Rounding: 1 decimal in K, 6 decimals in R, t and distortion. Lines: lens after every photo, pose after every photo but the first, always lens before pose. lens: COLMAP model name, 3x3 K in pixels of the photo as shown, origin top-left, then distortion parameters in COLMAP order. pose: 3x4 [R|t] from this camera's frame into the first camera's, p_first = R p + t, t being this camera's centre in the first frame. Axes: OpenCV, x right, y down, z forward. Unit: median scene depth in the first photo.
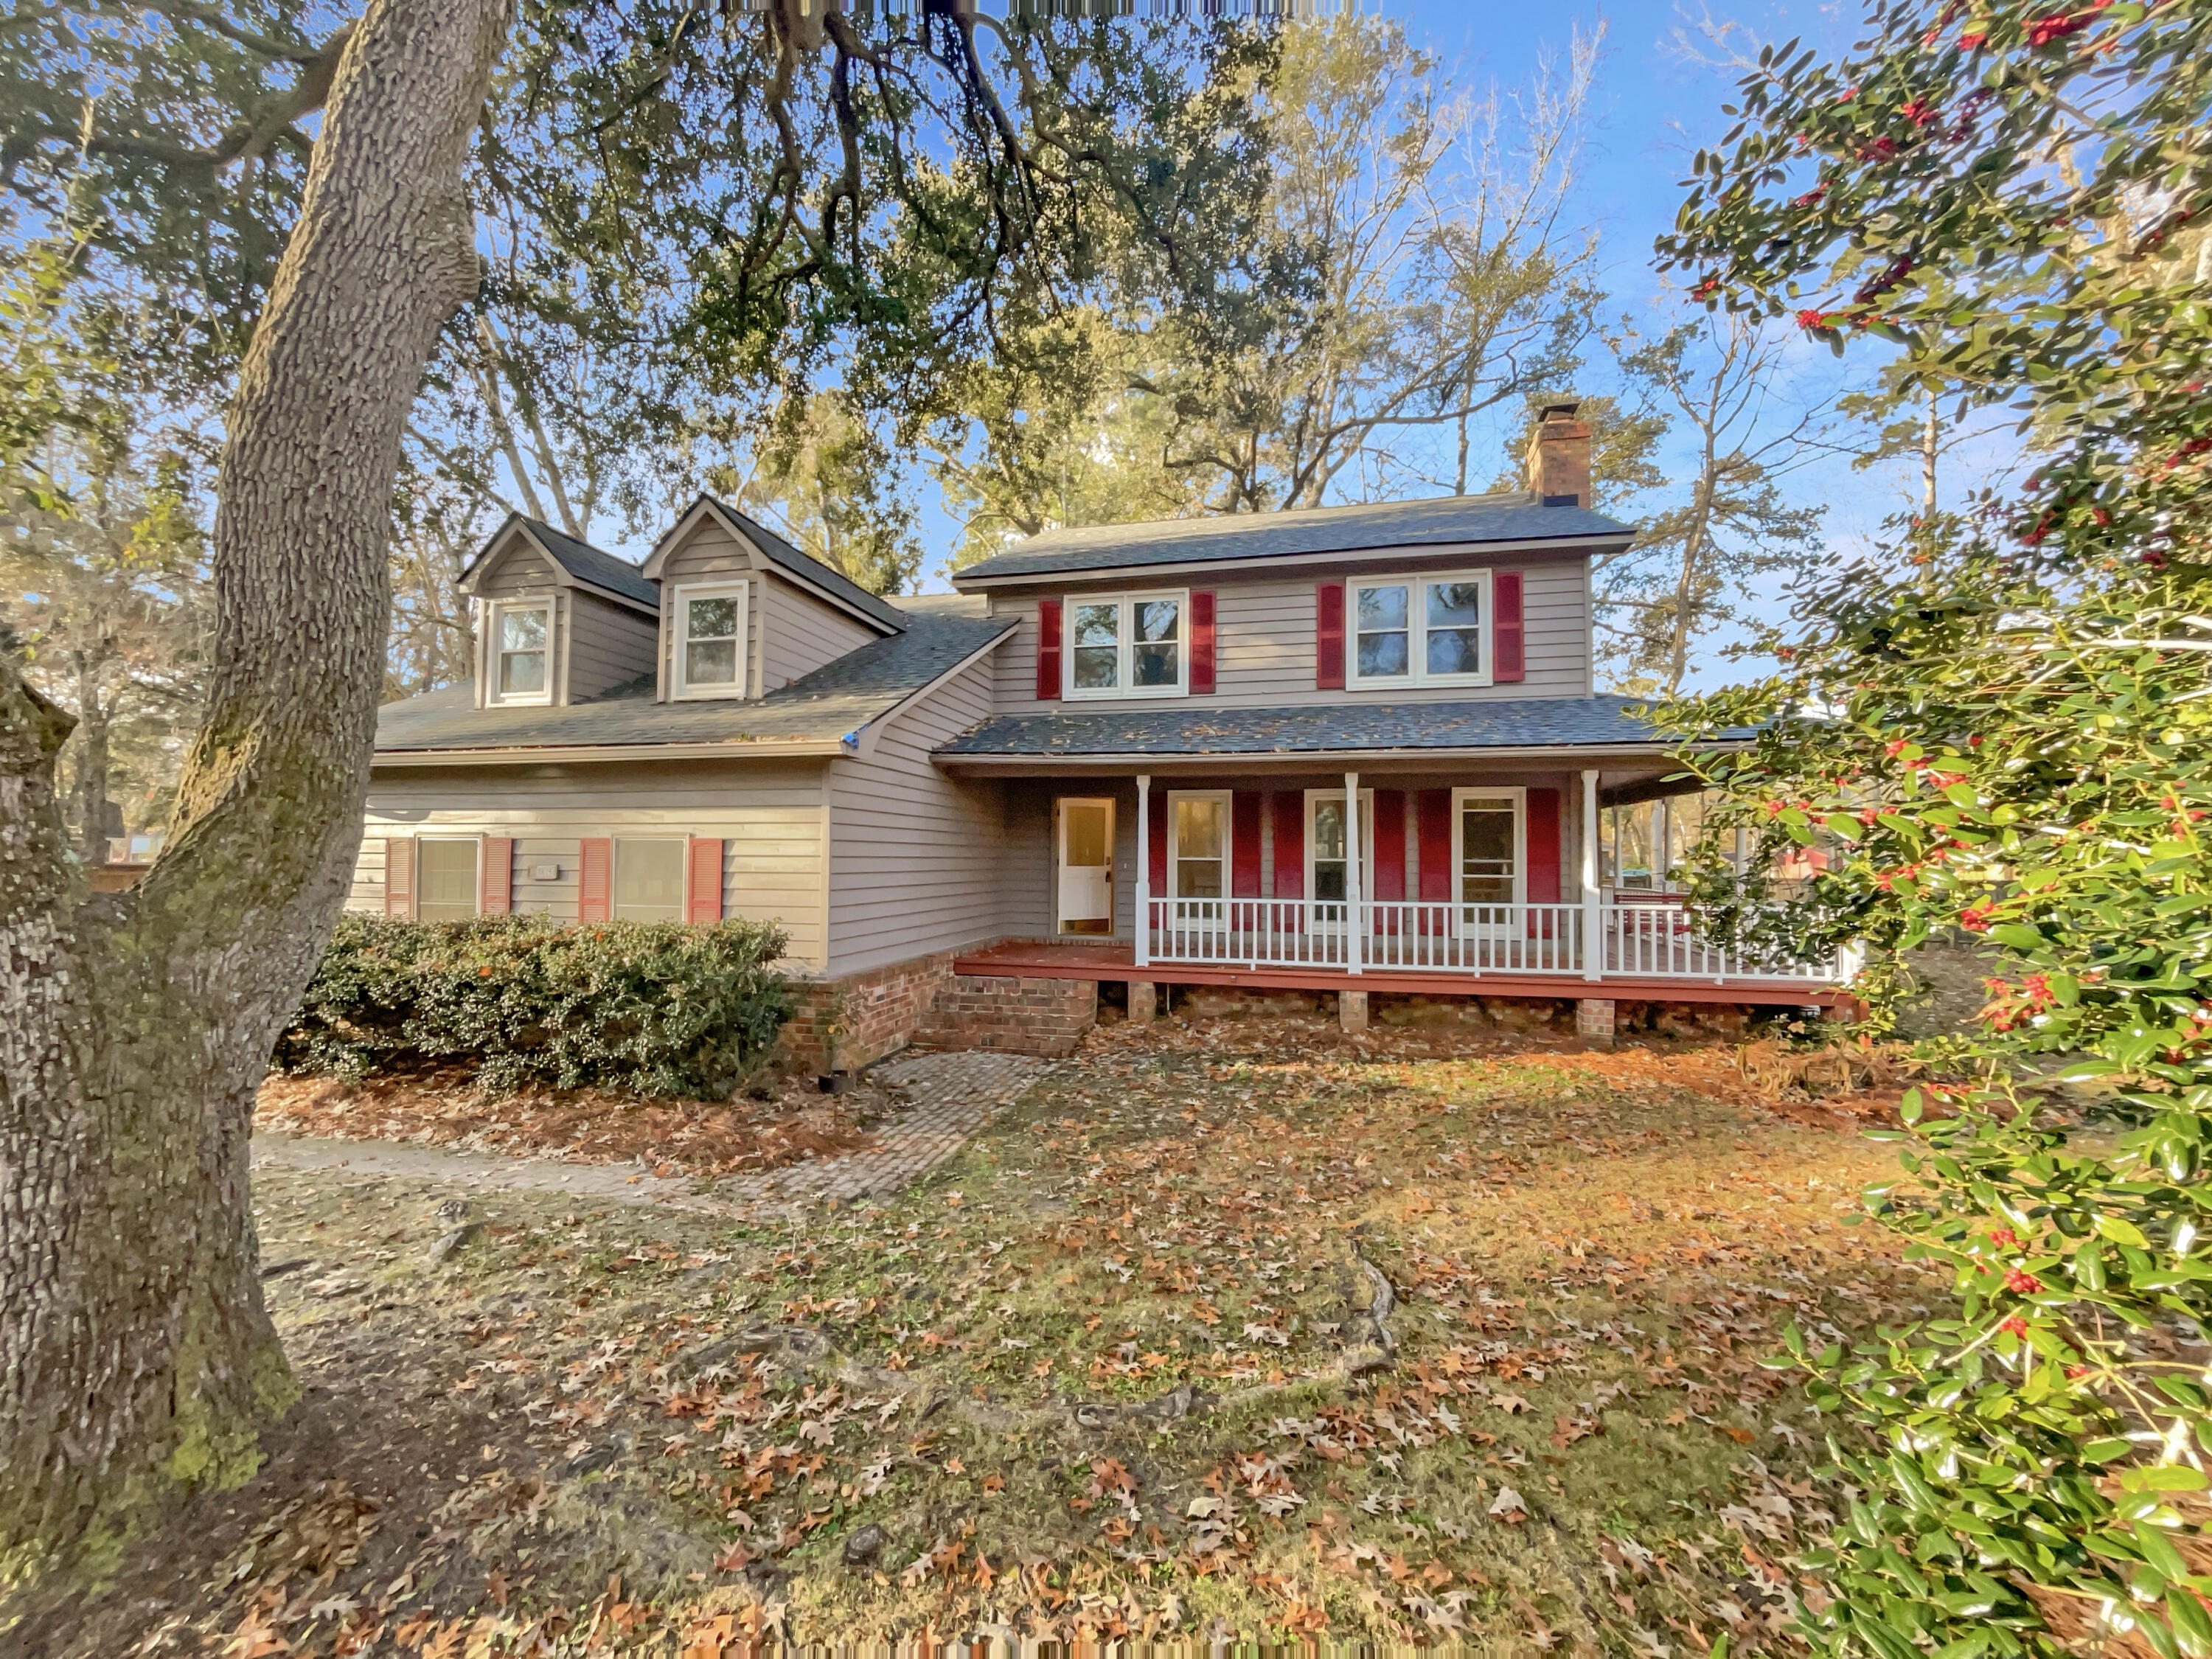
lens RADIAL K [[909.5, 0, 1100.0], [0, 909.5, 837.3], [0, 0, 1]] dist [0.014286, -0.001479]
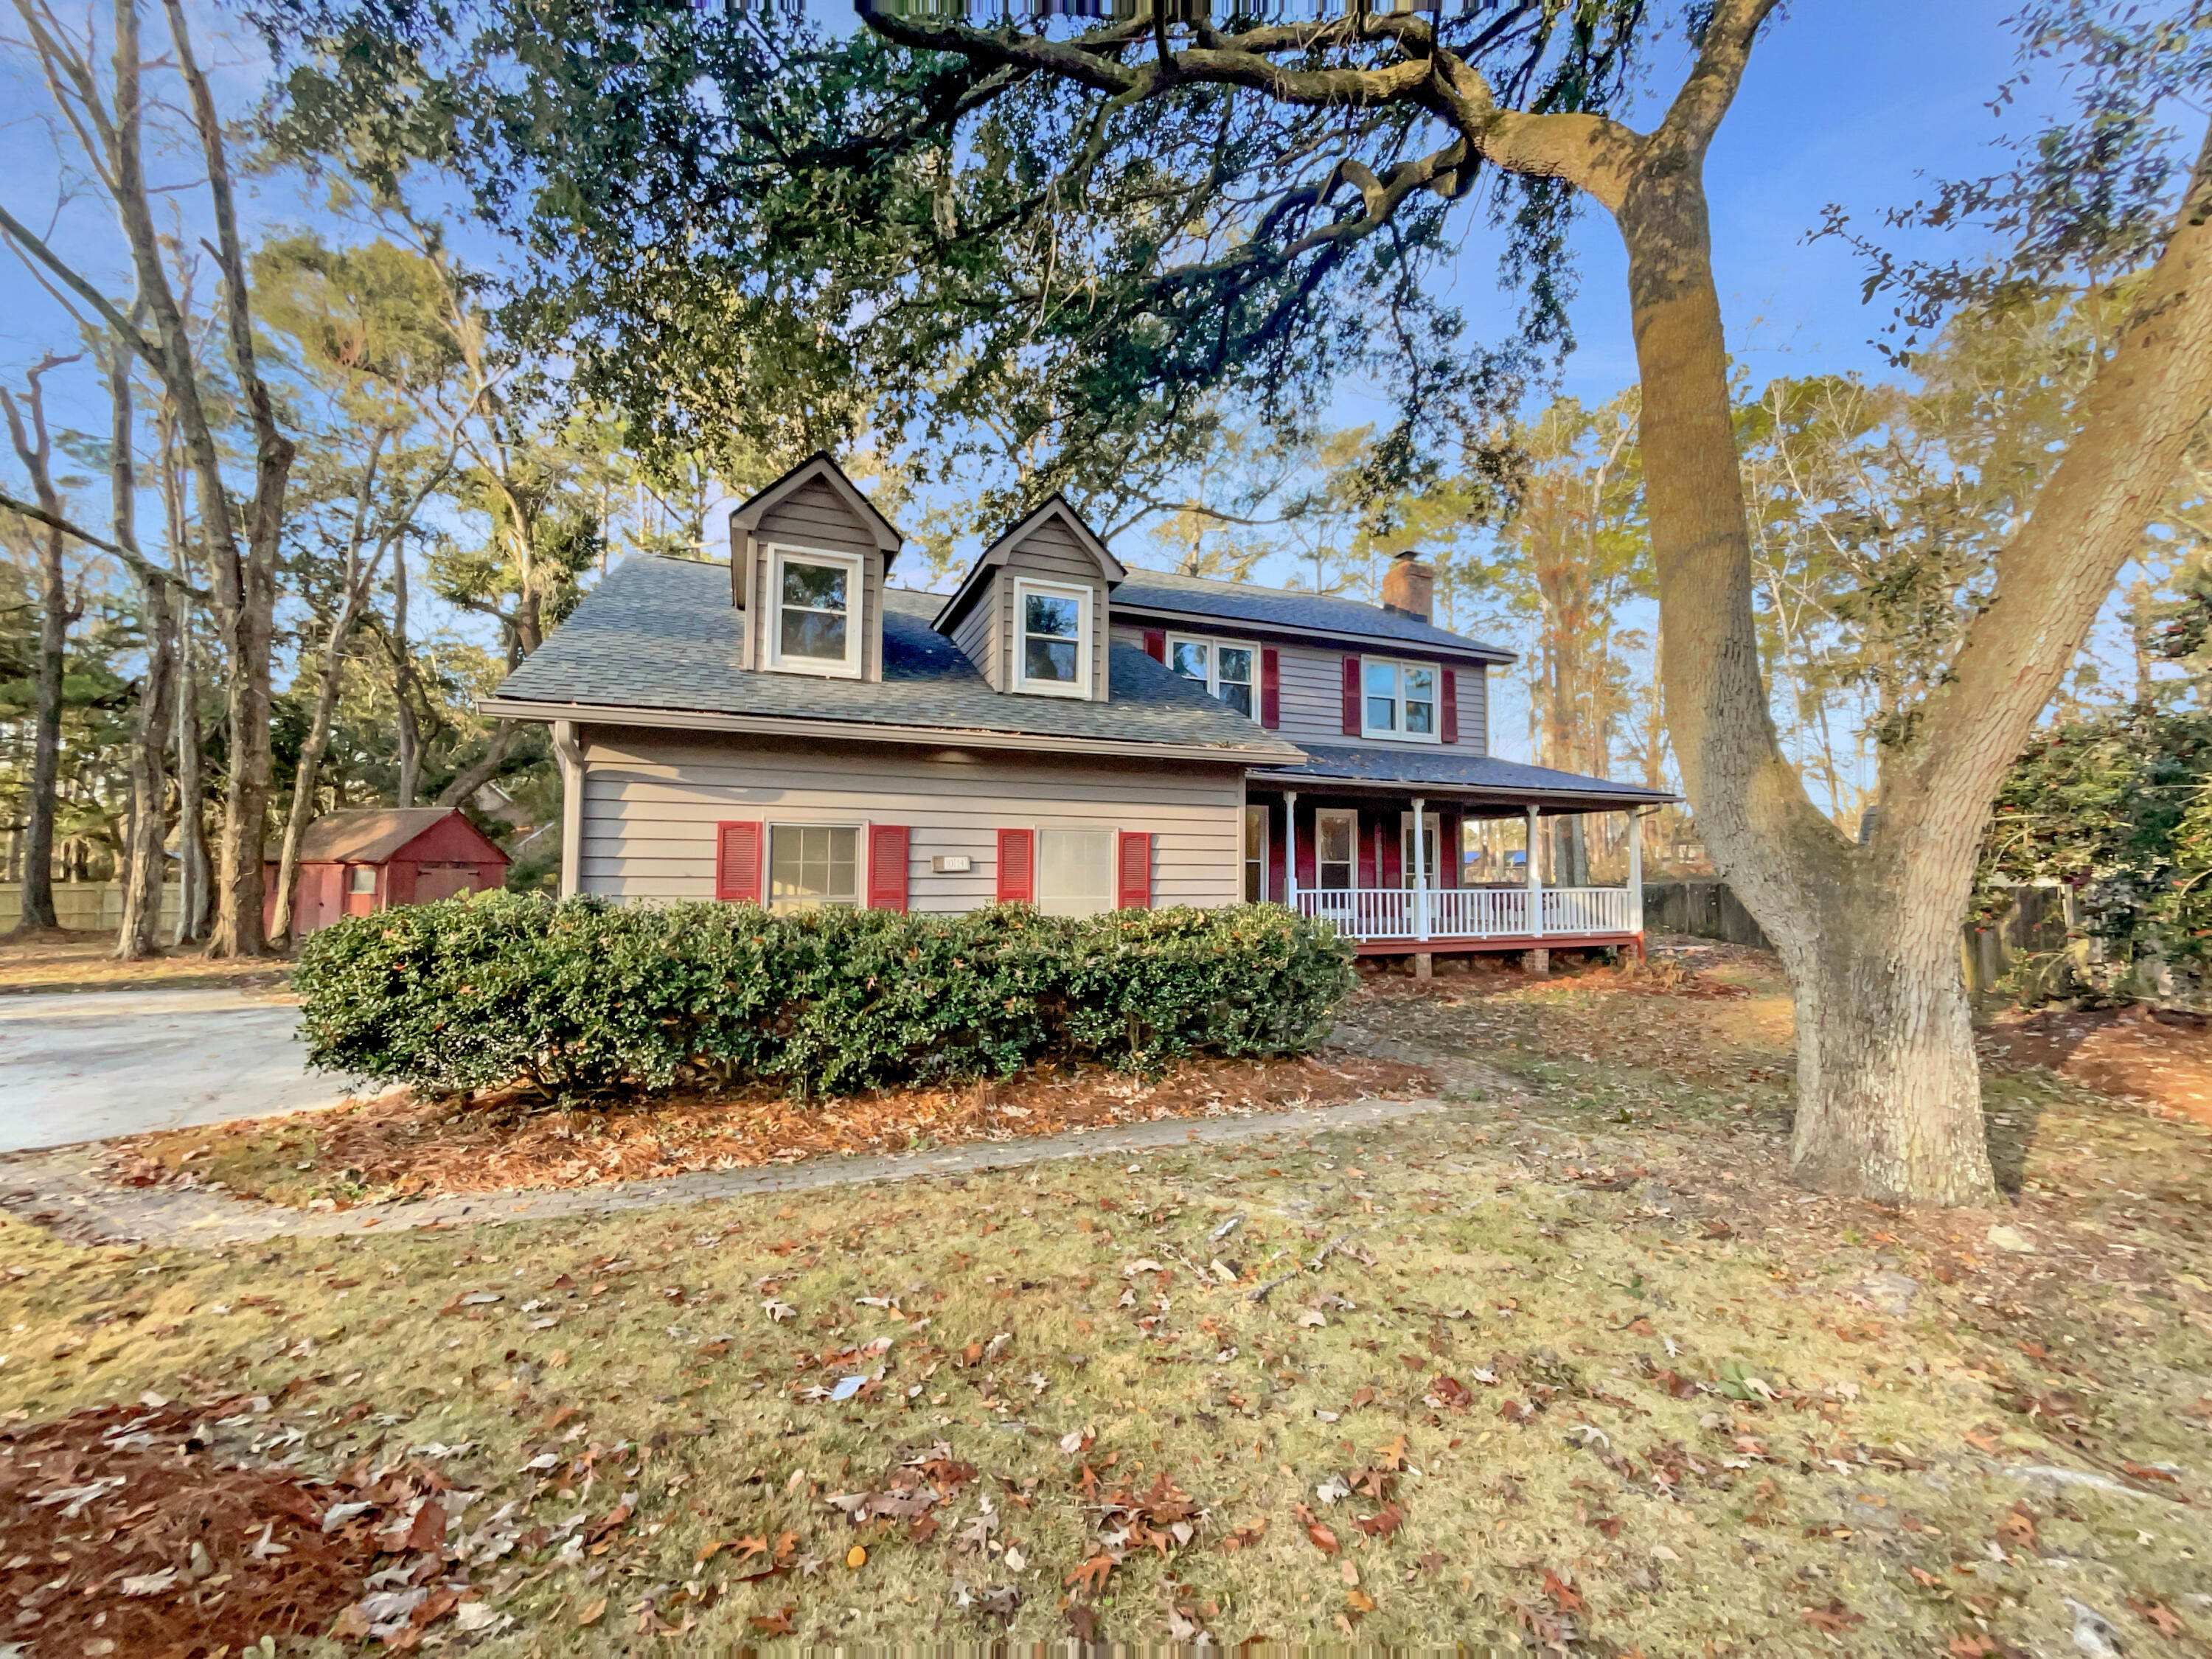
lens RADIAL K [[909.5, 0, 1092.8], [0, 909.5, 826.9], [0, 0, 1]] dist [0.014286, -0.001479]
pose [[0.809317, 0.032606, 0.586467, -1.040944], [-0.019221, 0.999393, -0.029038, 0.024614], [-0.587058, 0.012229, 0.809453, 0.167263]]
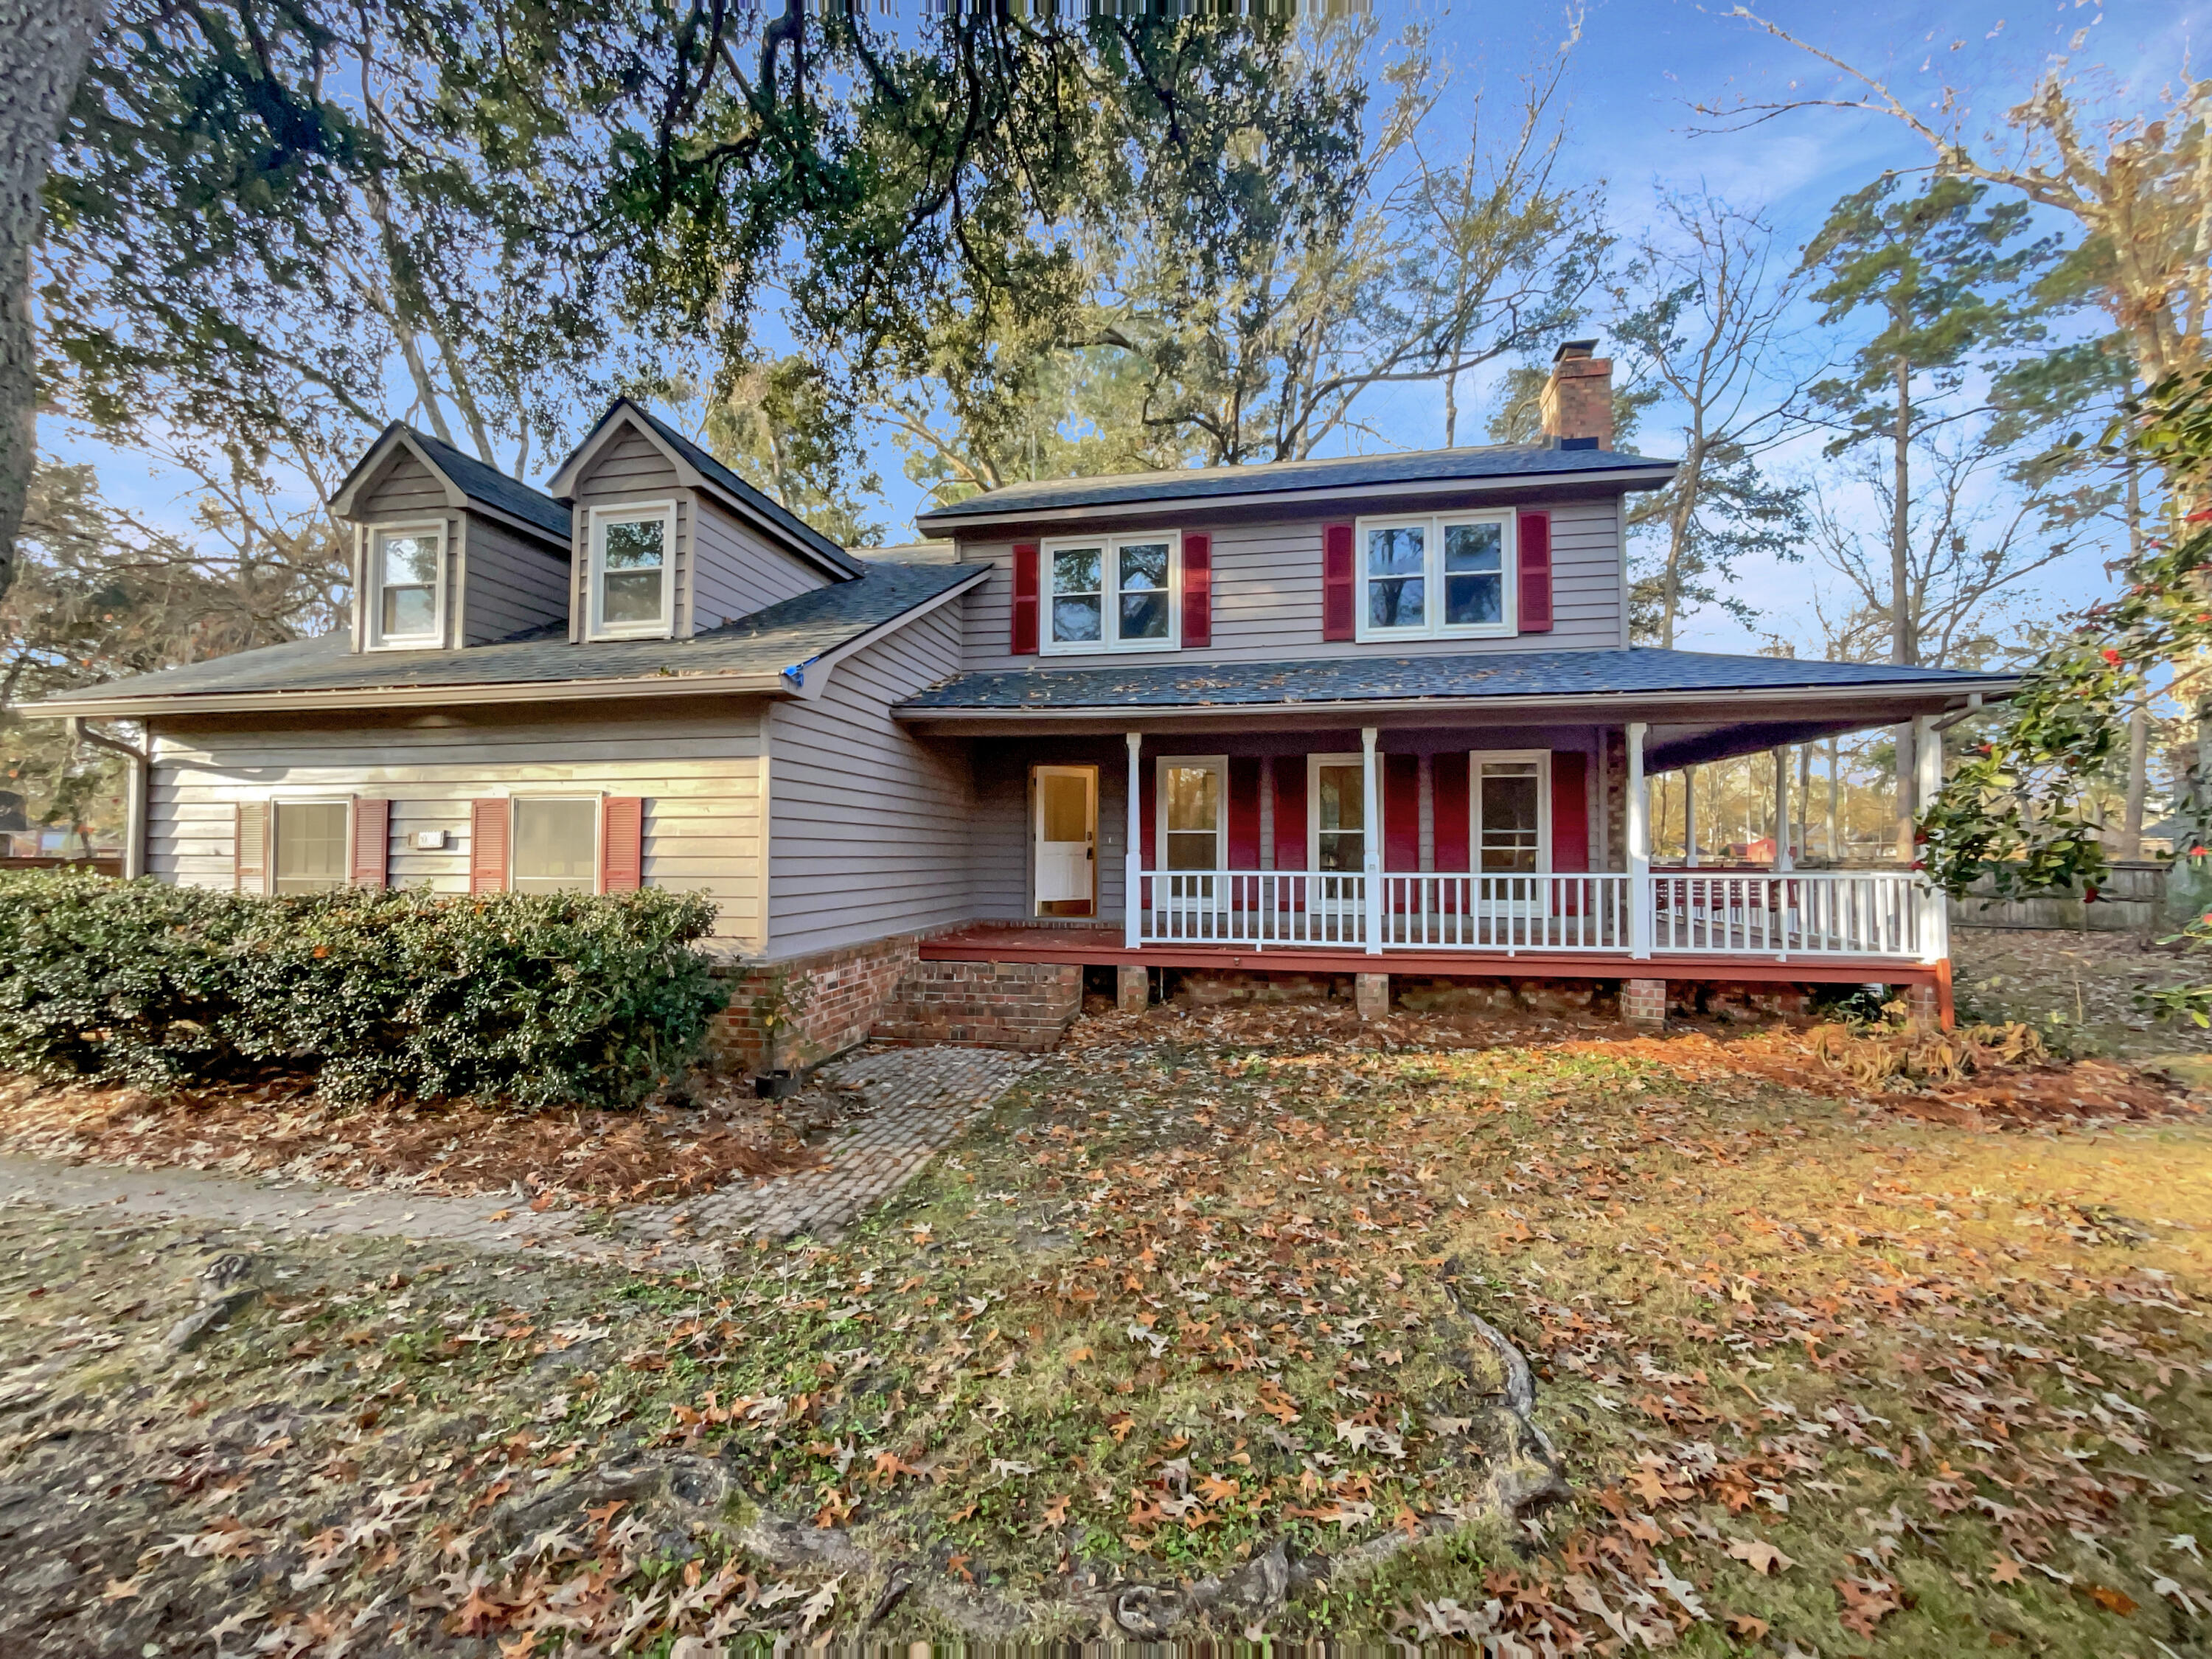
lens RADIAL K [[917.3, 0, 1108.9], [0, 917.3, 837.1], [0, 0, 1]] dist [0.013246, -0.002249]
pose [[0.998971, -0.001596, 0.045331, -0.020114], [0.001302, 0.999978, 0.006526, 0.030972], [-0.045340, -0.006460, 0.998951, 0.122991]]
